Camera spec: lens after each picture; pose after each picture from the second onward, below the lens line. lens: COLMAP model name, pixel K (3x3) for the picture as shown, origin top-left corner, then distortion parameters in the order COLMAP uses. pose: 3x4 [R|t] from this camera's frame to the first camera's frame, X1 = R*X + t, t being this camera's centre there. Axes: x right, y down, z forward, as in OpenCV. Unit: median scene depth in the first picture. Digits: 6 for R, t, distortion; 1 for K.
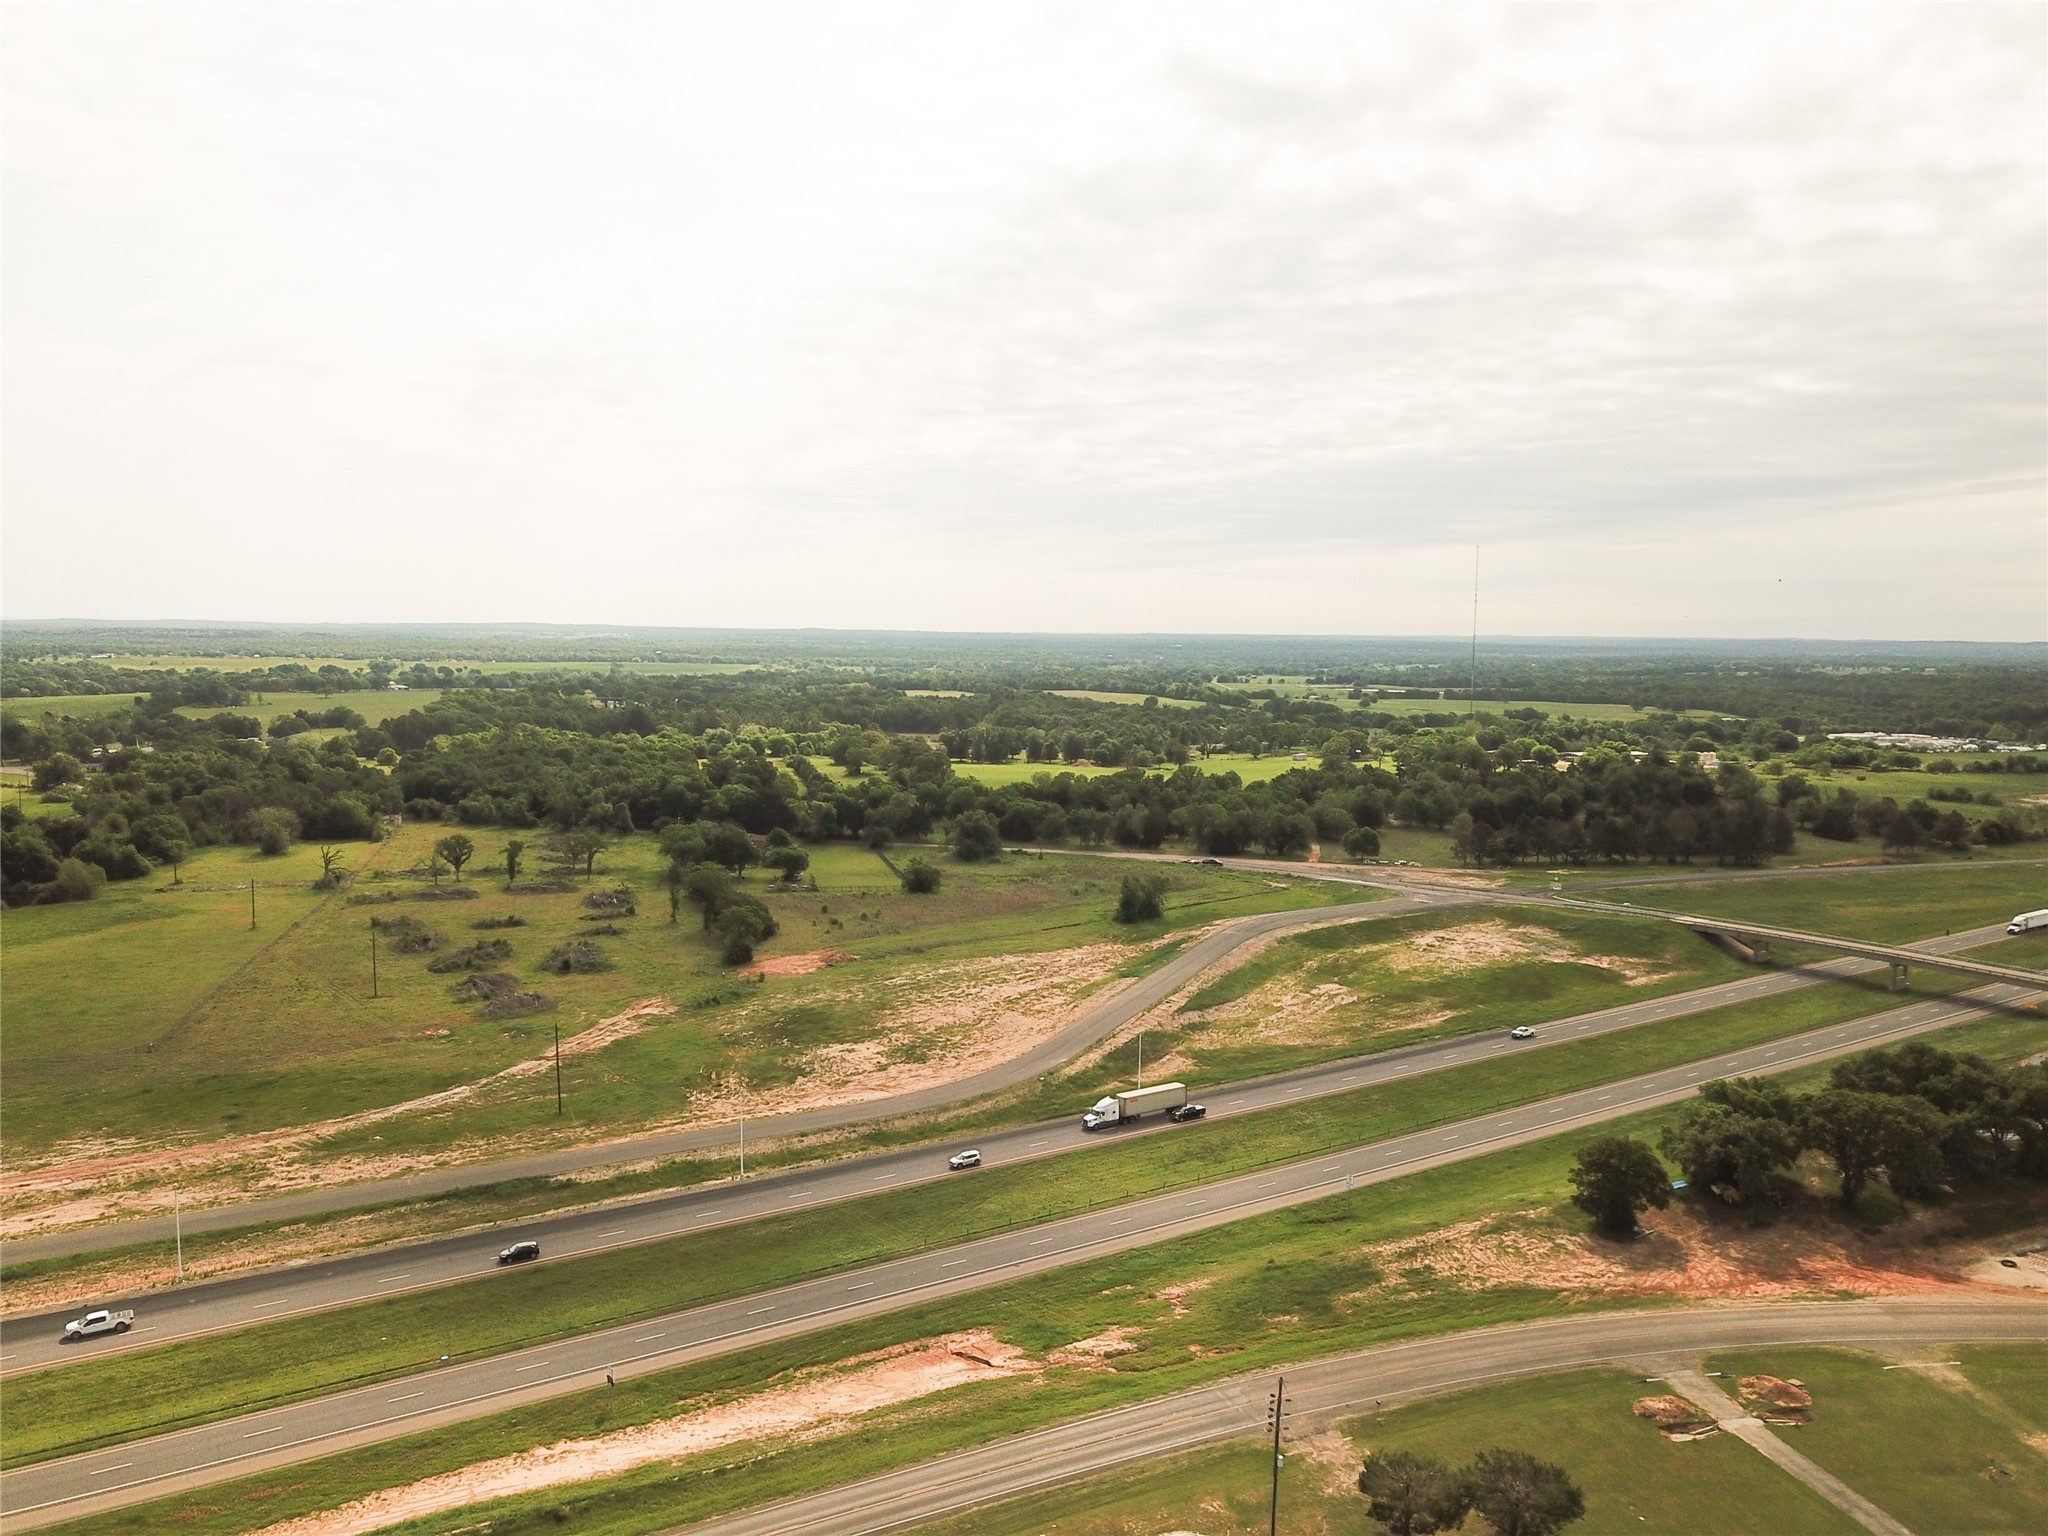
lens RADIAL K [[1547.5, 0, 1017.0], [0, 1547.5, 780.7], [0, 0, 1]] dist [0.006630, -0.008281]
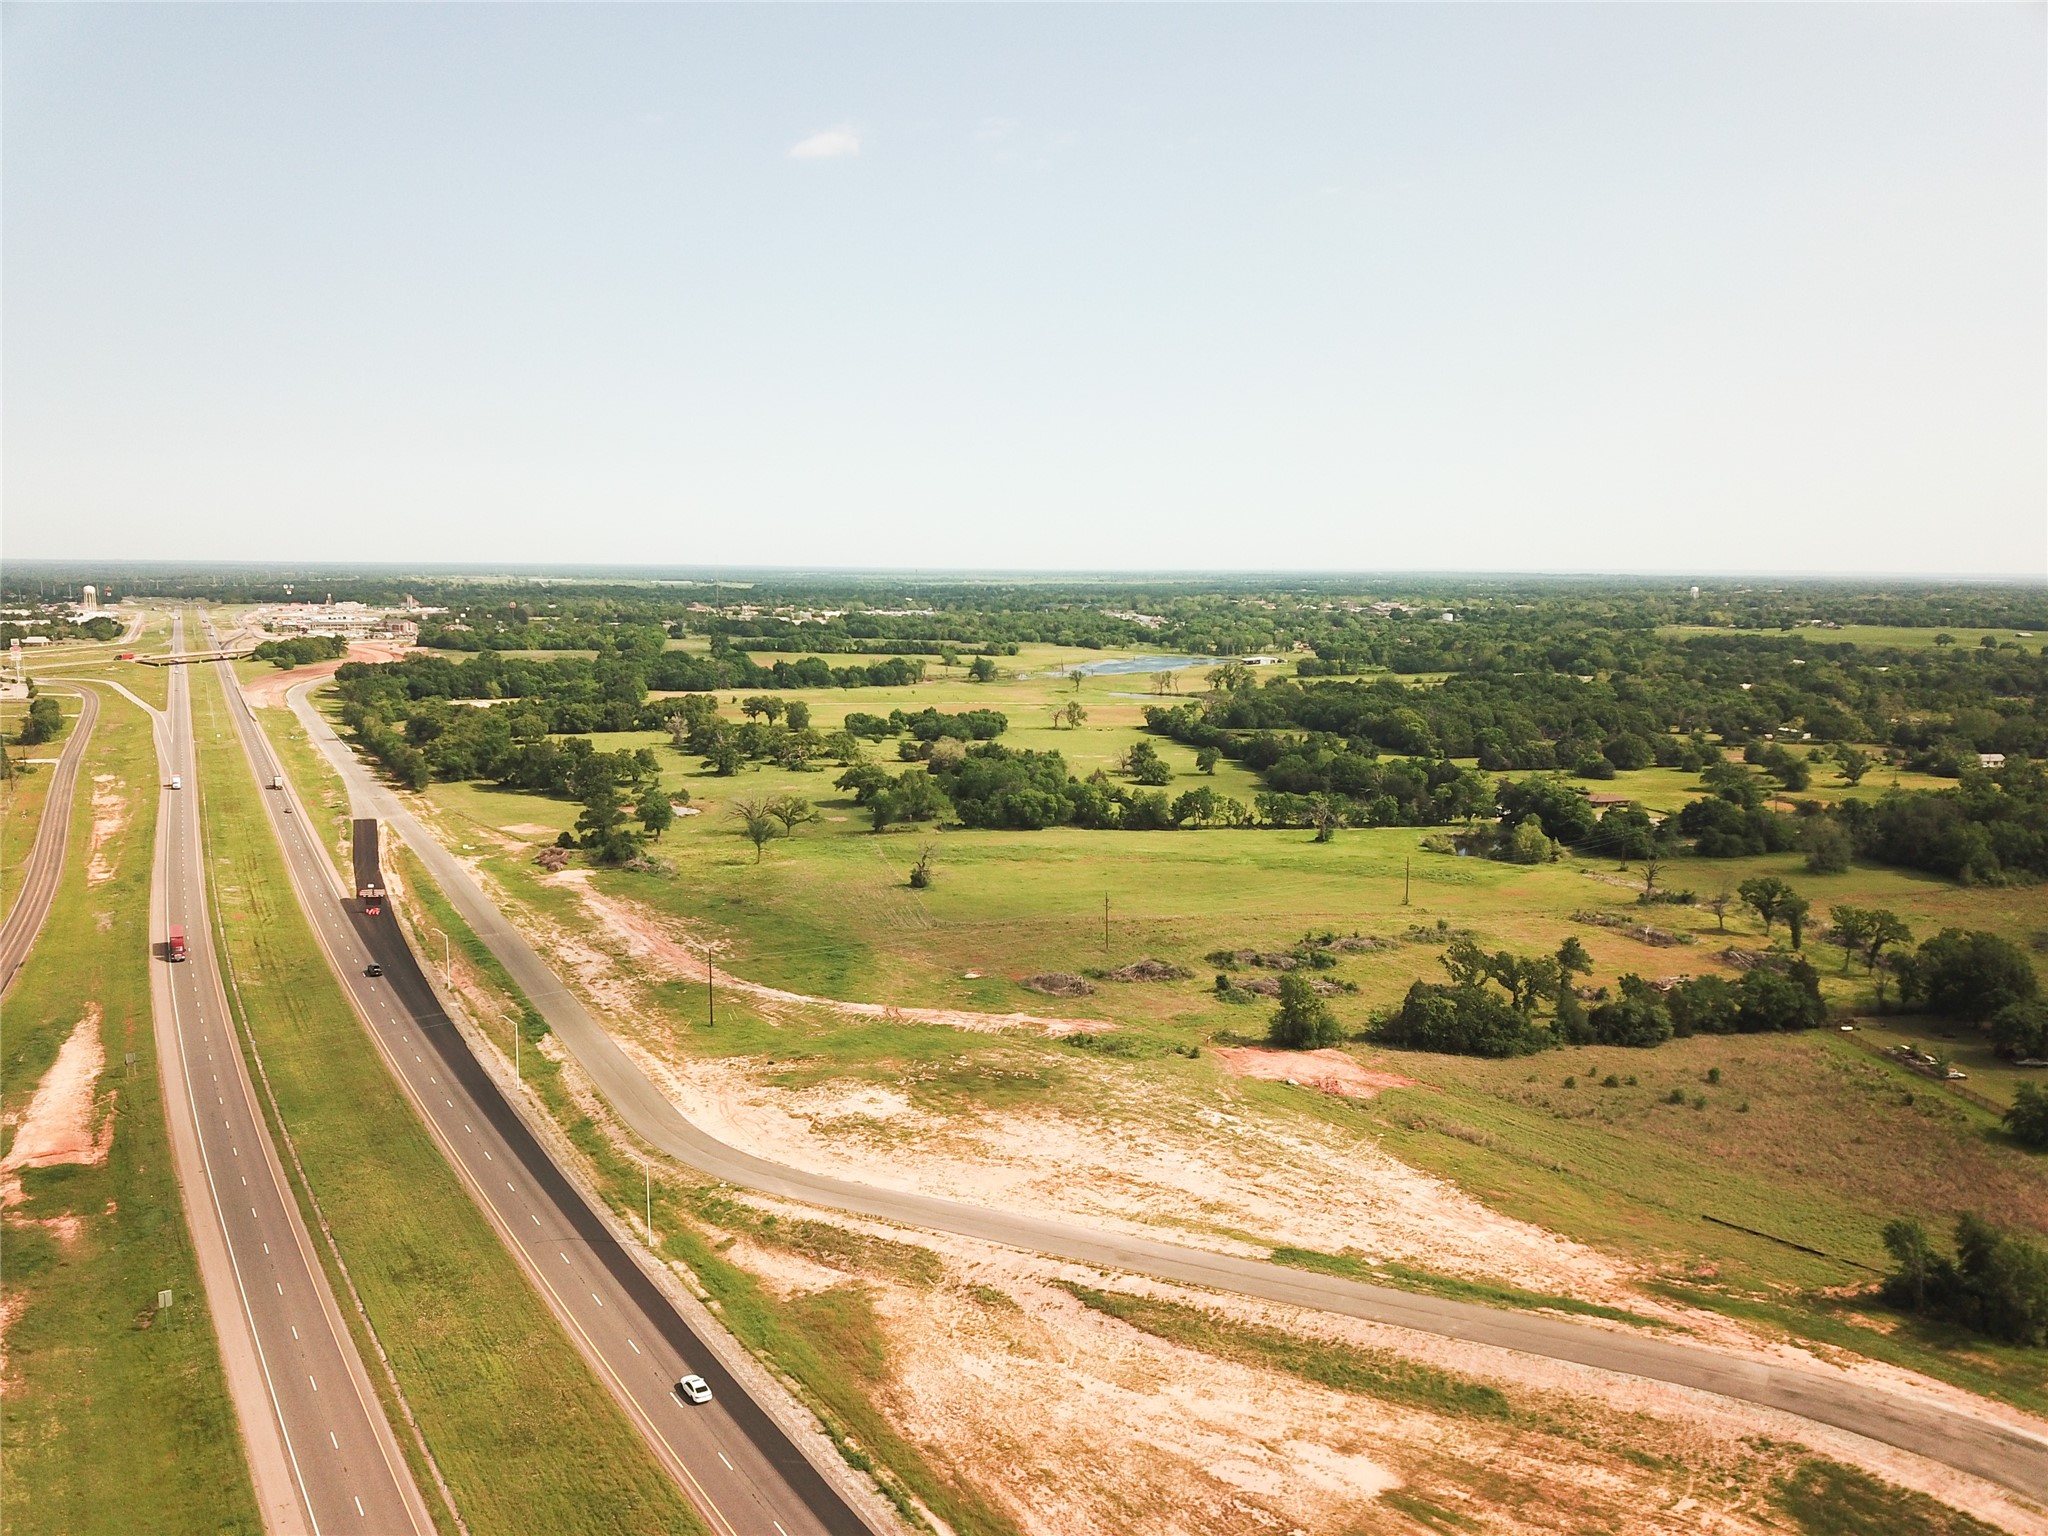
lens RADIAL K [[1559.7, 0, 1024.0], [0, 1559.7, 768.0], [0, 0, 1]] dist [0.039791, -0.059362]
pose [[-0.023958, 0.119147, -0.992588, 1.289750], [-0.109869, 0.986544, 0.121074, -0.223621], [0.993657, 0.111955, -0.010545, 1.847308]]
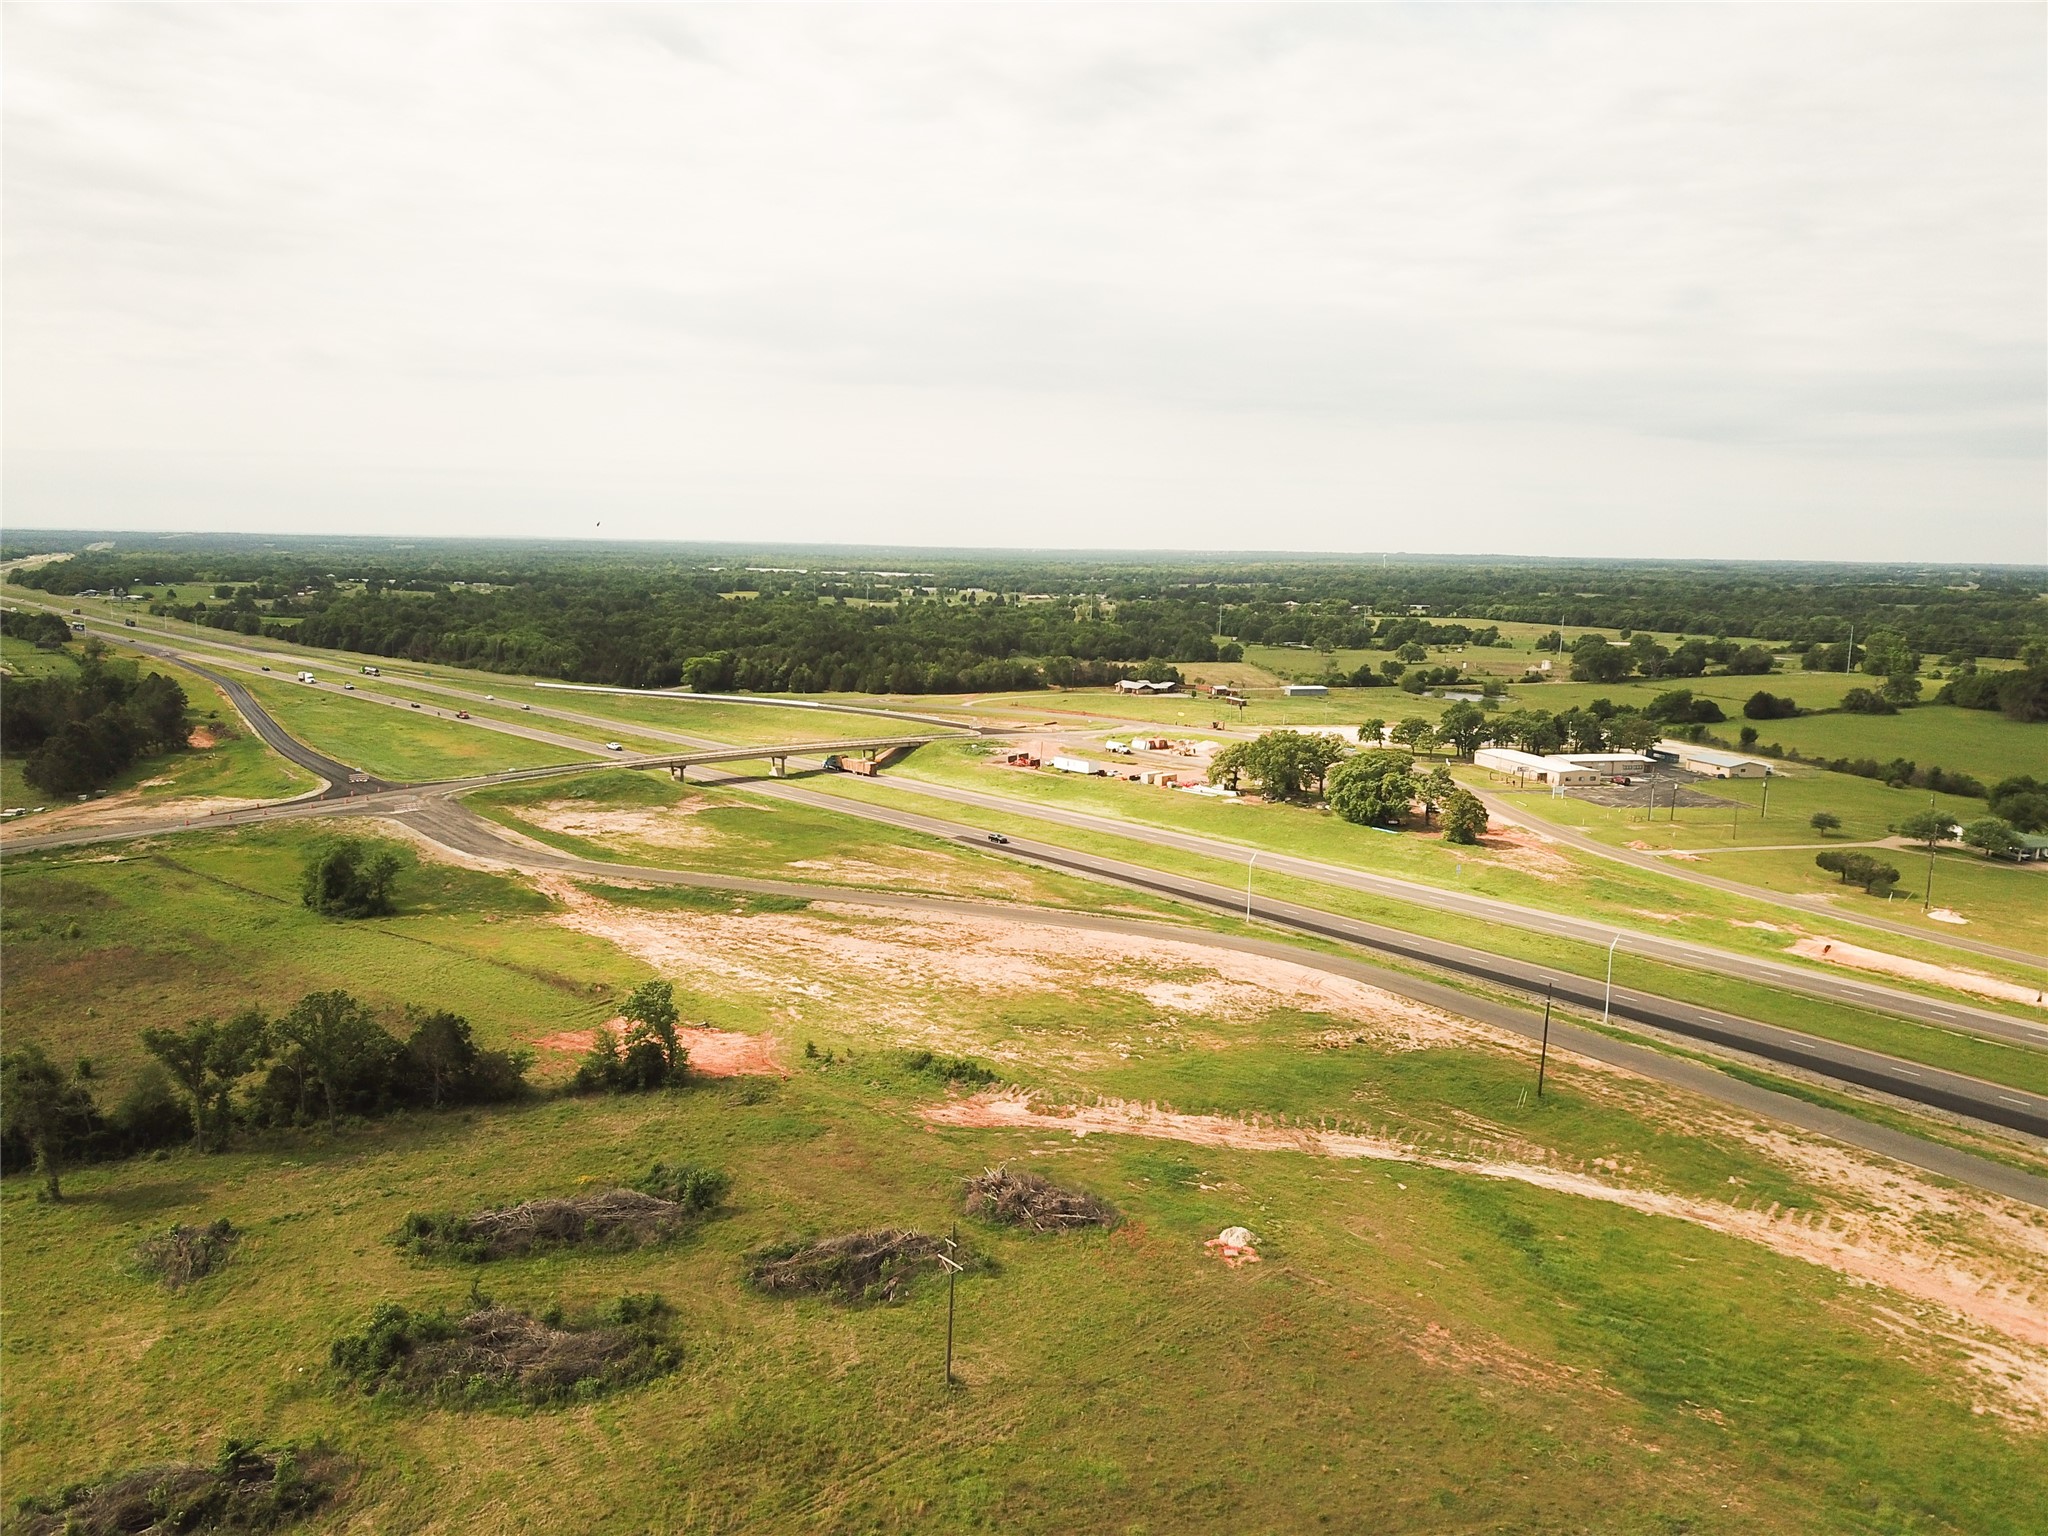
lens RADIAL K [[1563.7, 0, 1018.5], [0, 1563.7, 770.6], [0, 0, 1]] dist [0.017517, -0.011393]
pose [[-0.101341, -0.158494, 0.982145, -1.522229], [0.081354, 0.982601, 0.166962, -0.145707], [-0.991520, 0.096822, -0.086683, 1.970489]]
